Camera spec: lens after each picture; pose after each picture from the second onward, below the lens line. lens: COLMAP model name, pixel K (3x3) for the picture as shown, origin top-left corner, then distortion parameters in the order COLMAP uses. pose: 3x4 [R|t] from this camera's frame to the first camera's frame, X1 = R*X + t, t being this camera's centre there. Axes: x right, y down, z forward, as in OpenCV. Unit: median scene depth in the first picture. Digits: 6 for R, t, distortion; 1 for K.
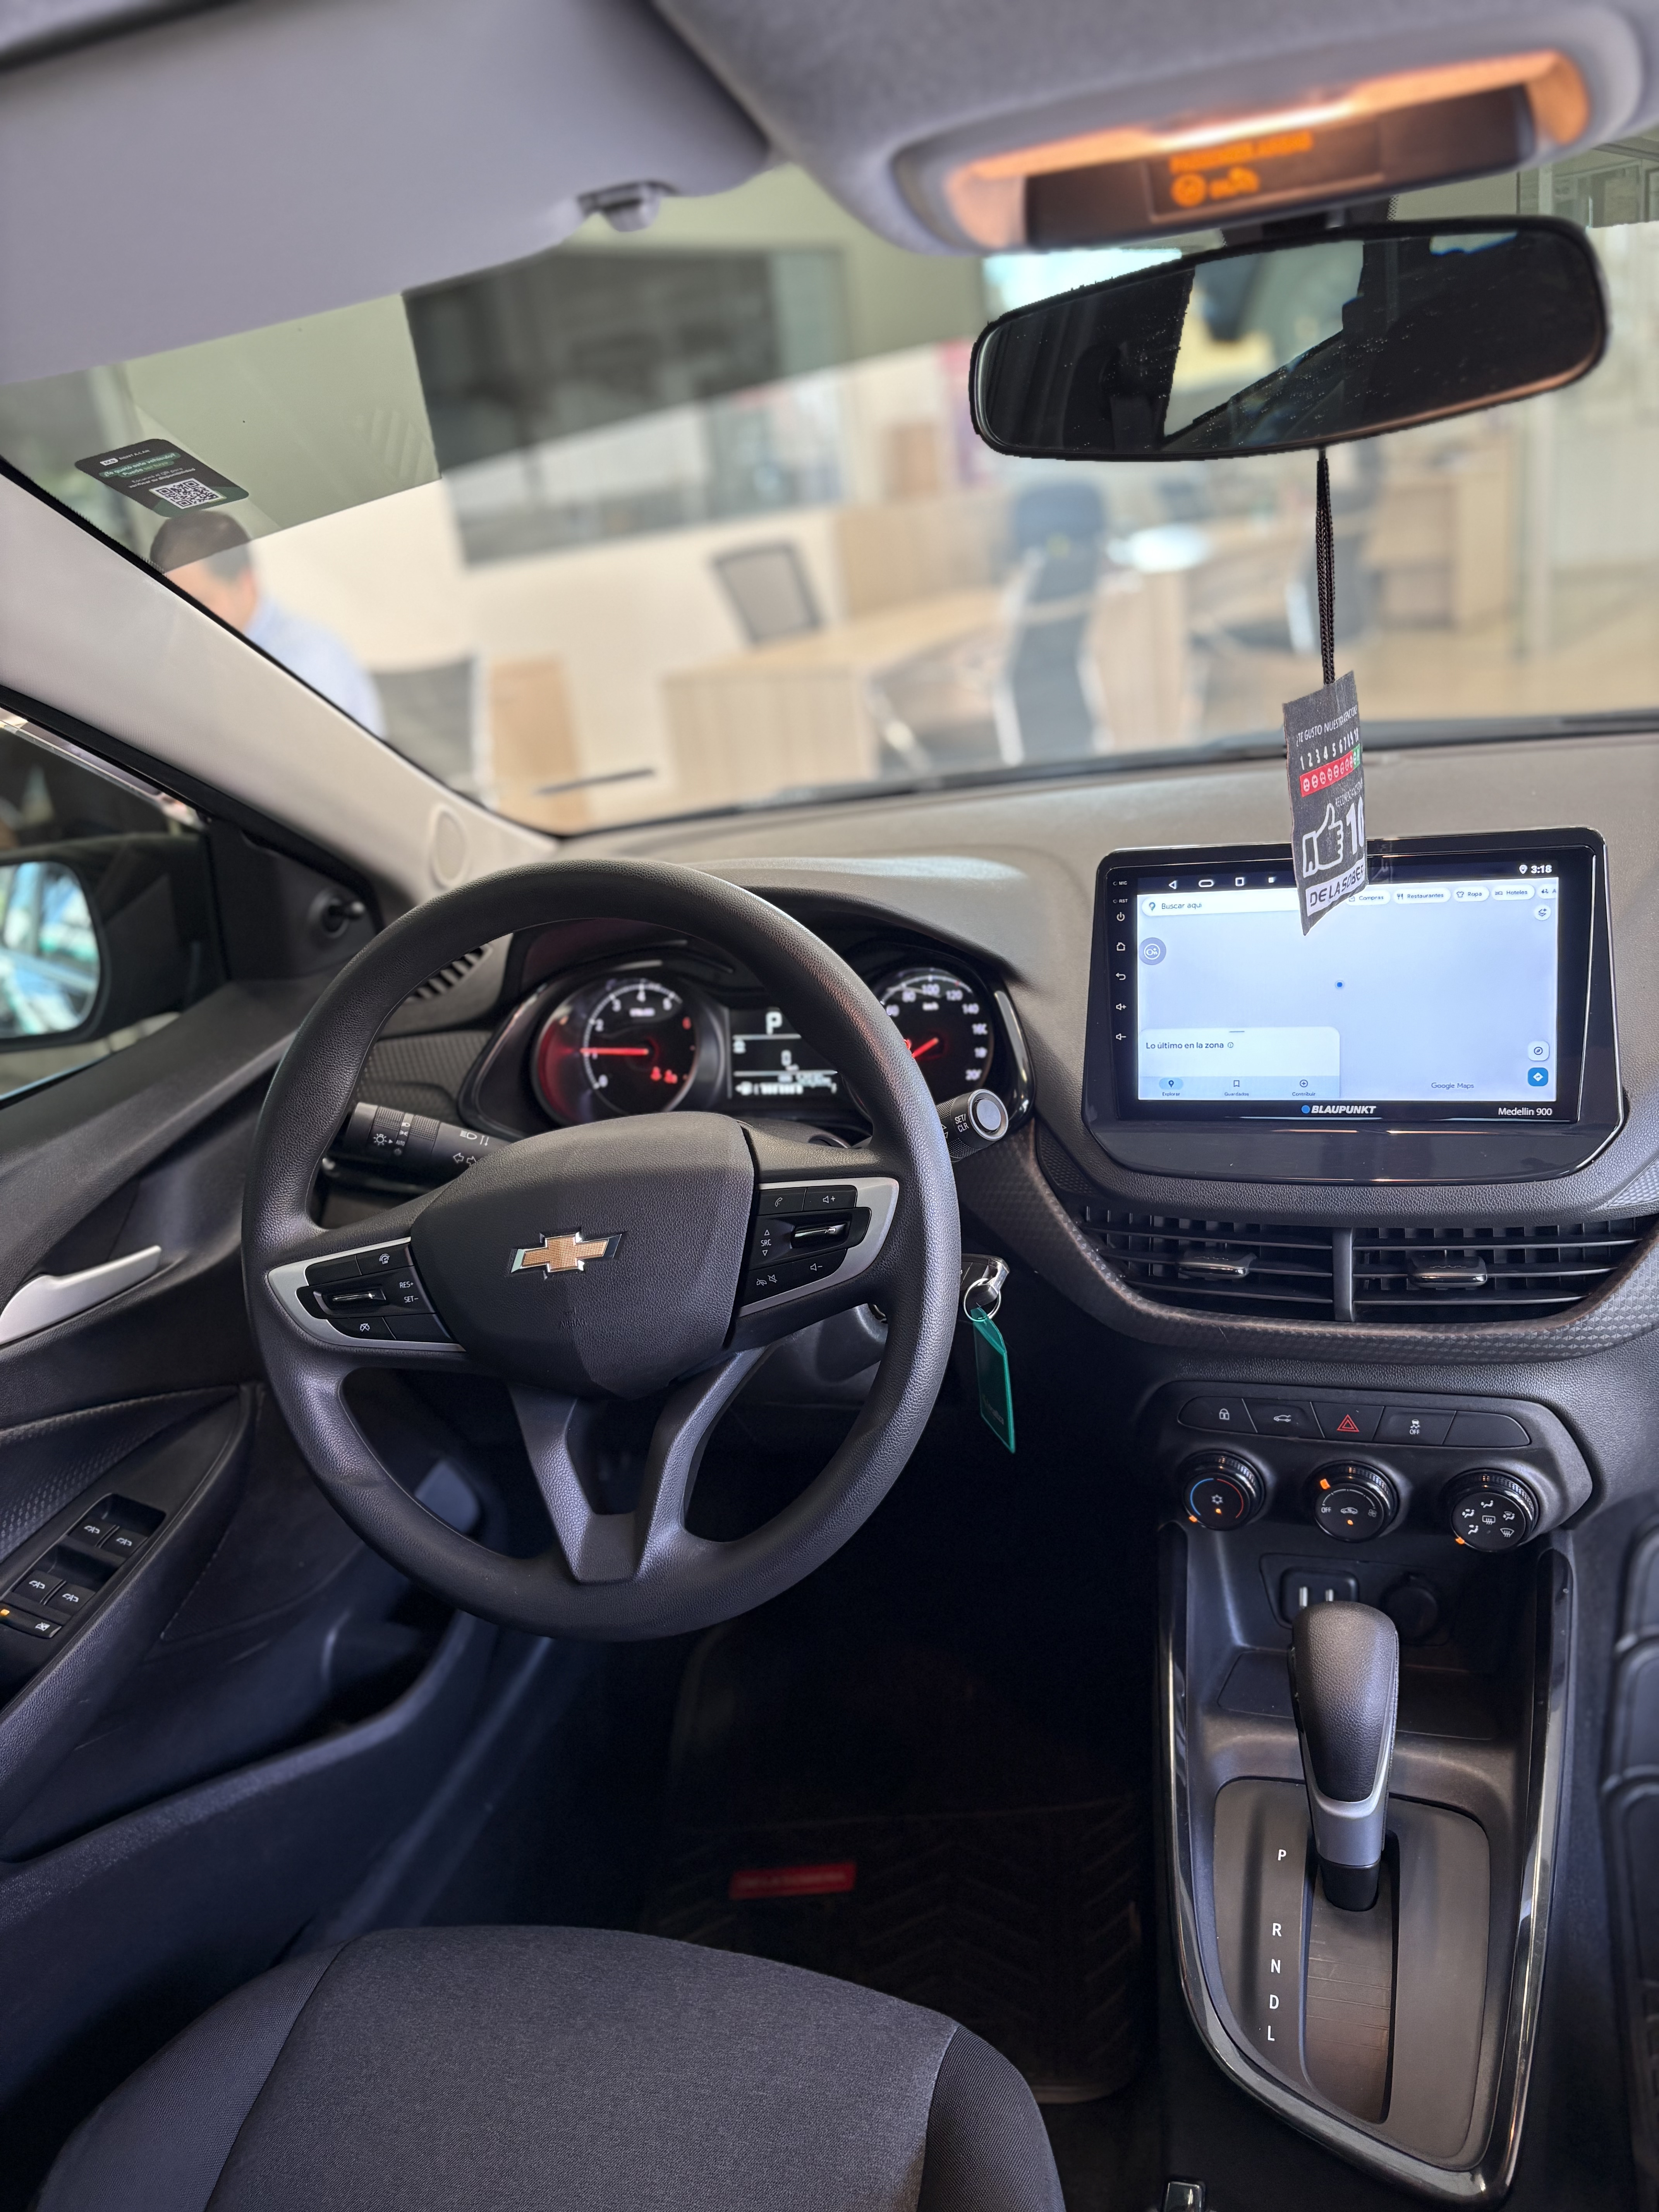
lens RADIAL K [[1703.3, 0, 826.4], [0, 1703.3, 1106.1], [0, 0, 1]] dist [0.010759, -0.014307]
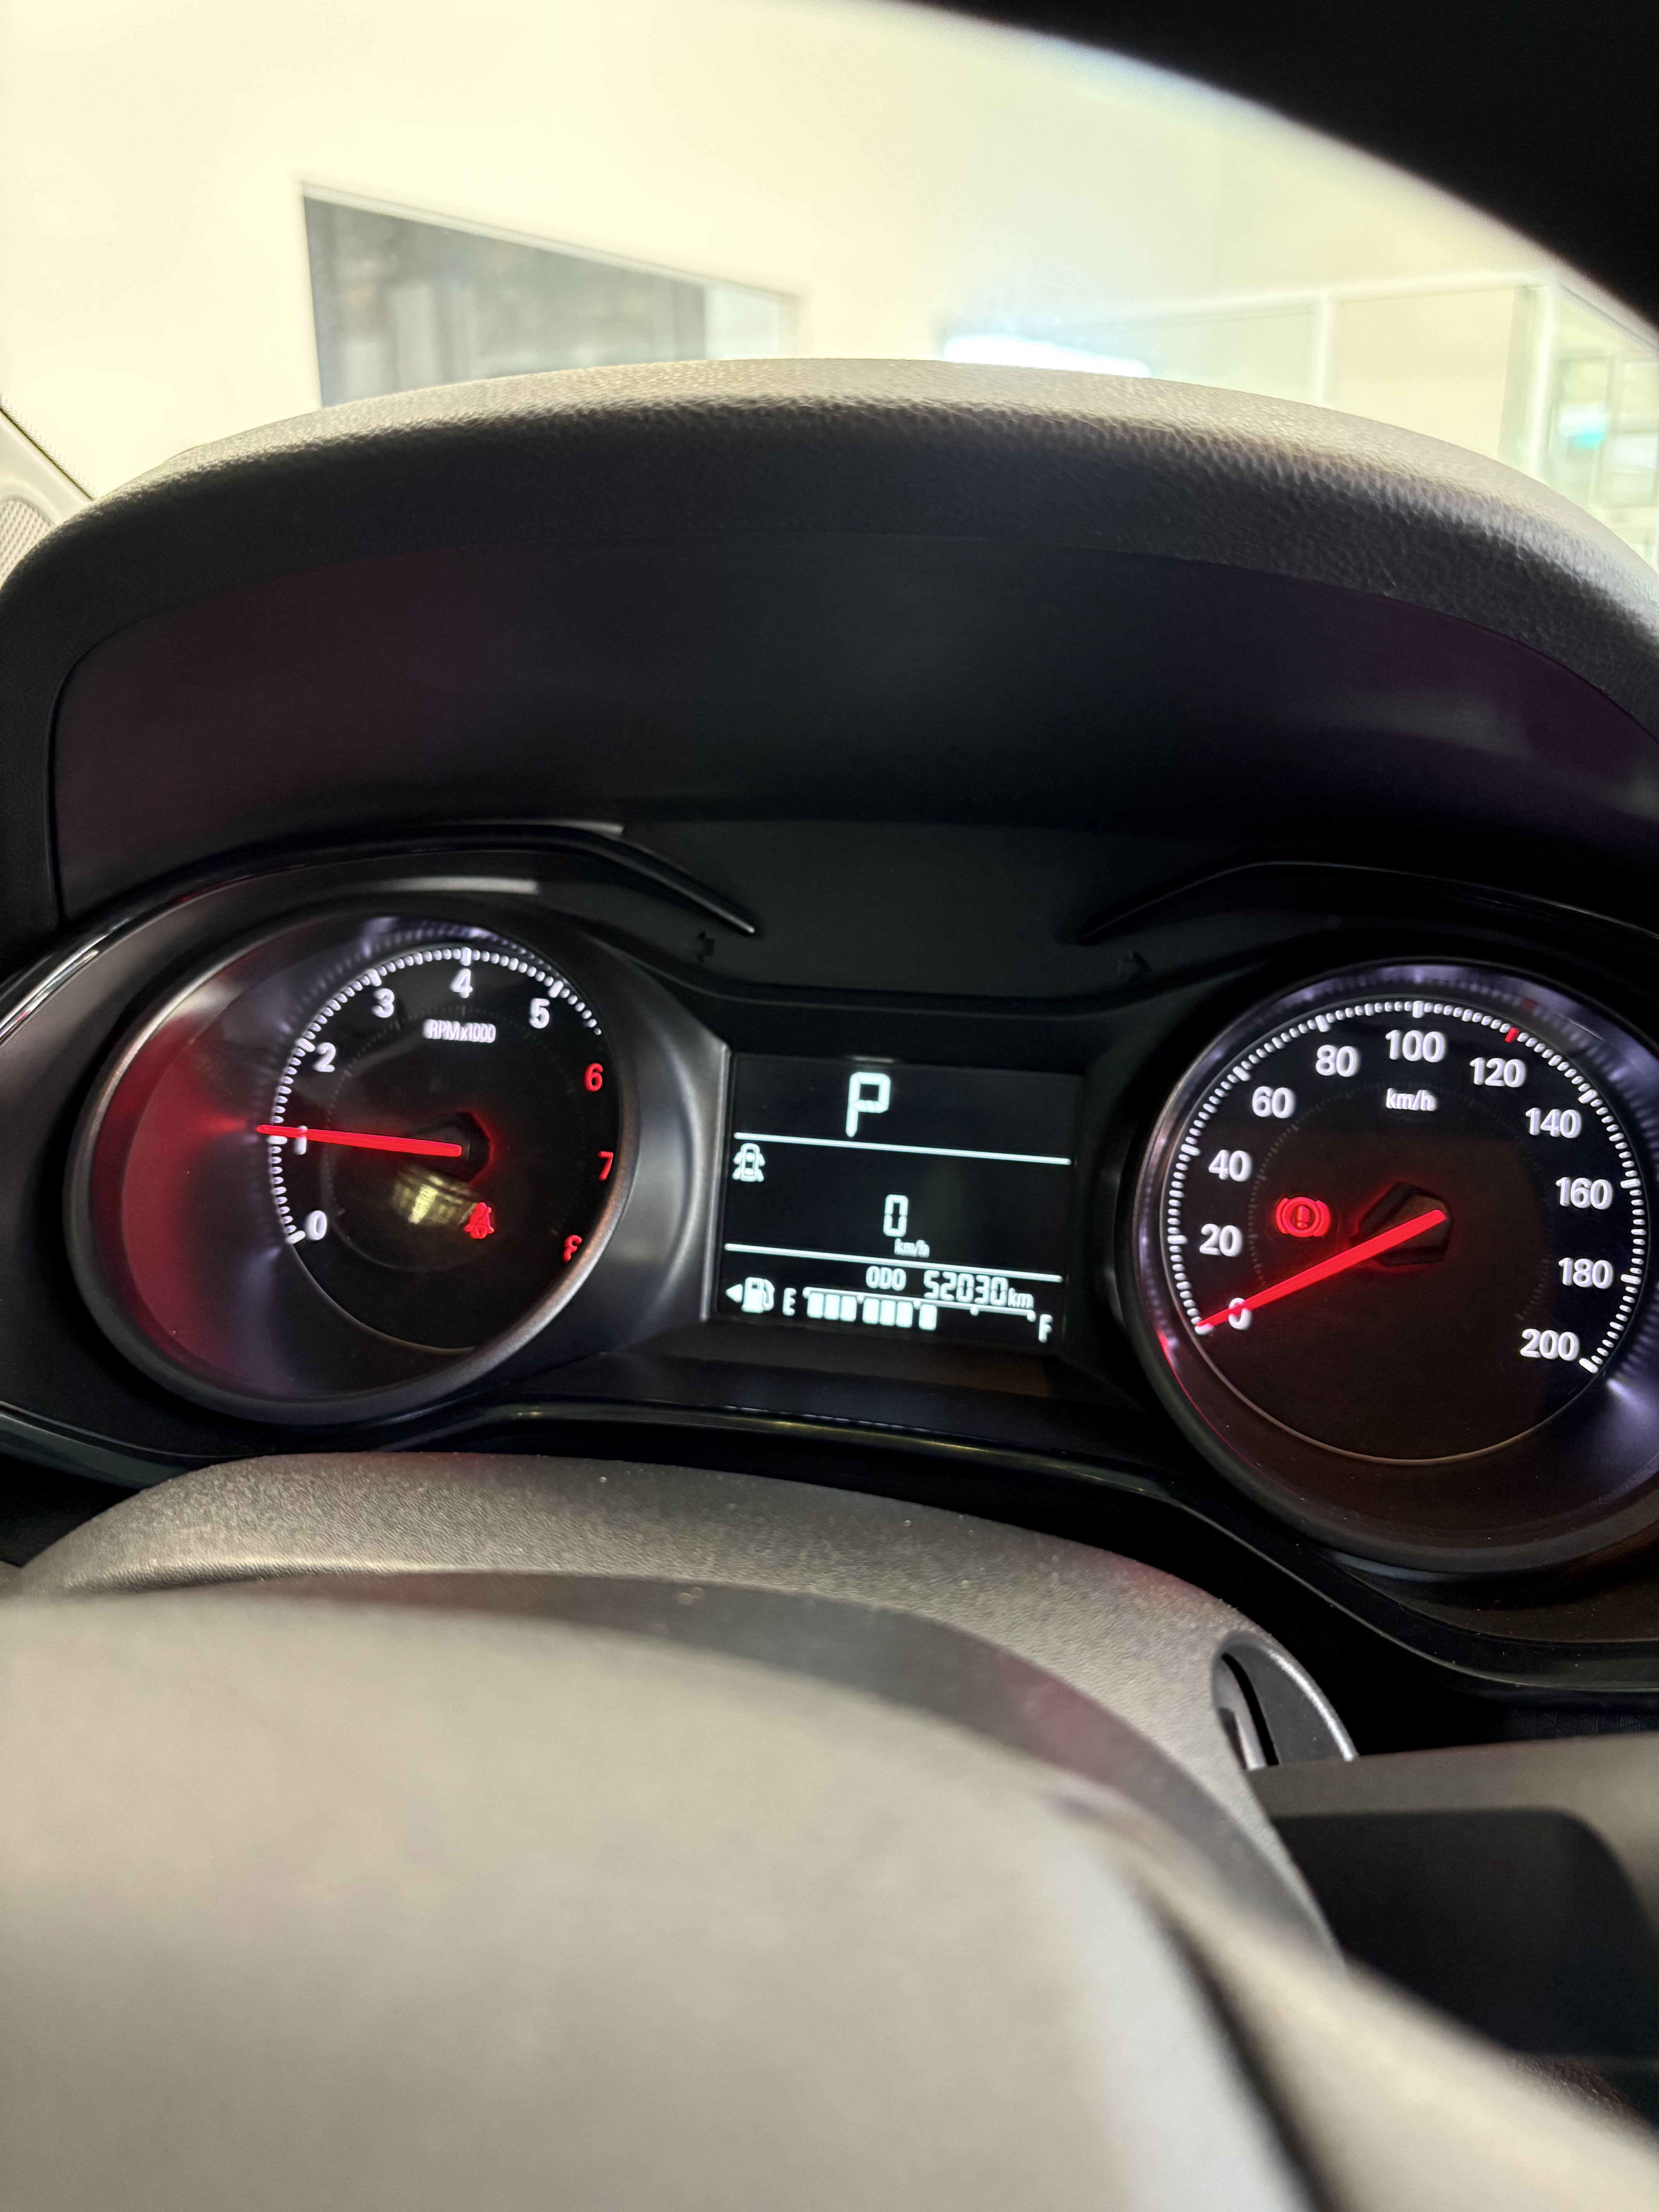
lens RADIAL K [[1703.3, 0, 840.6], [0, 1703.3, 1108.2], [0, 0, 1]] dist [0.010759, -0.014307]
pose [[0.990770, 0.099582, 0.091966, -0.068655], [-0.094654, 0.993906, -0.056486, -0.030567], [-0.097030, 0.047260, 0.994159, 0.713219]]
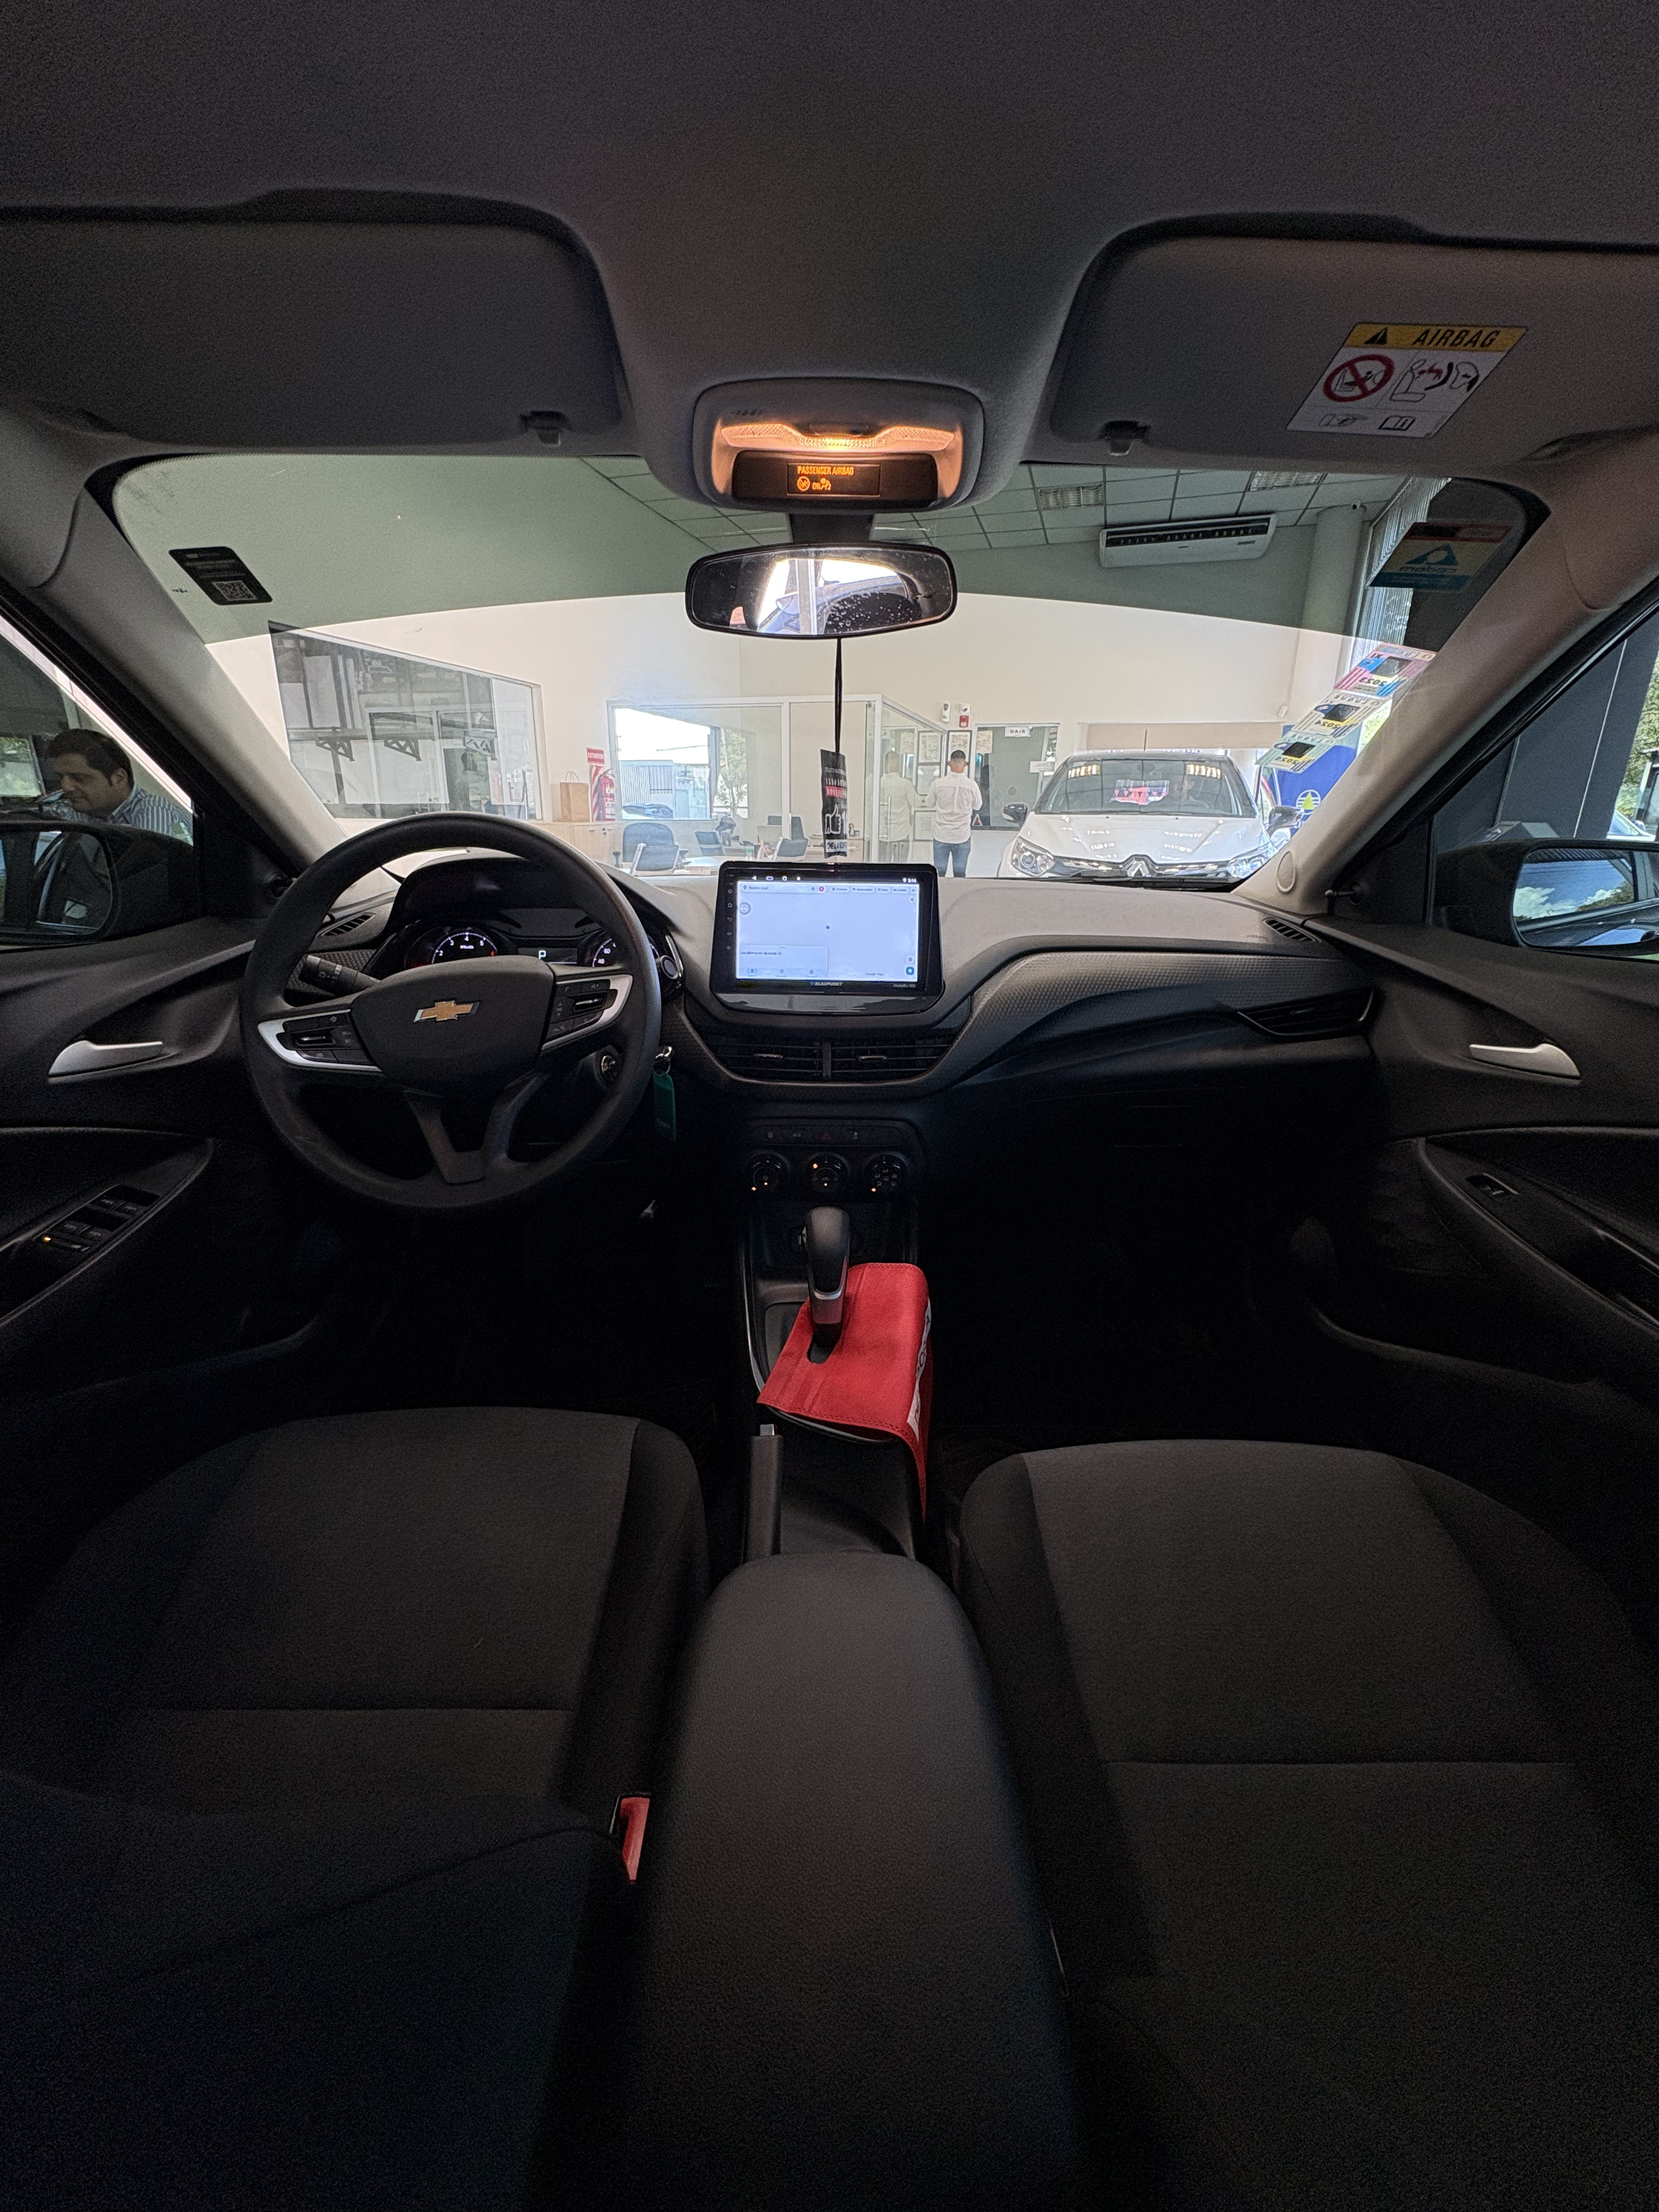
lens RADIAL K [[890.4, 0, 834.6], [0, 890.4, 1087.9], [0, 0, 1]] dist [0.000557, 0.000033]
pose [[0.938749, 0.037145, 0.342595, -0.062845], [-0.014355, 0.997526, -0.068818, 0.173954], [-0.344303, 0.059685, 0.936959, -0.057065]]
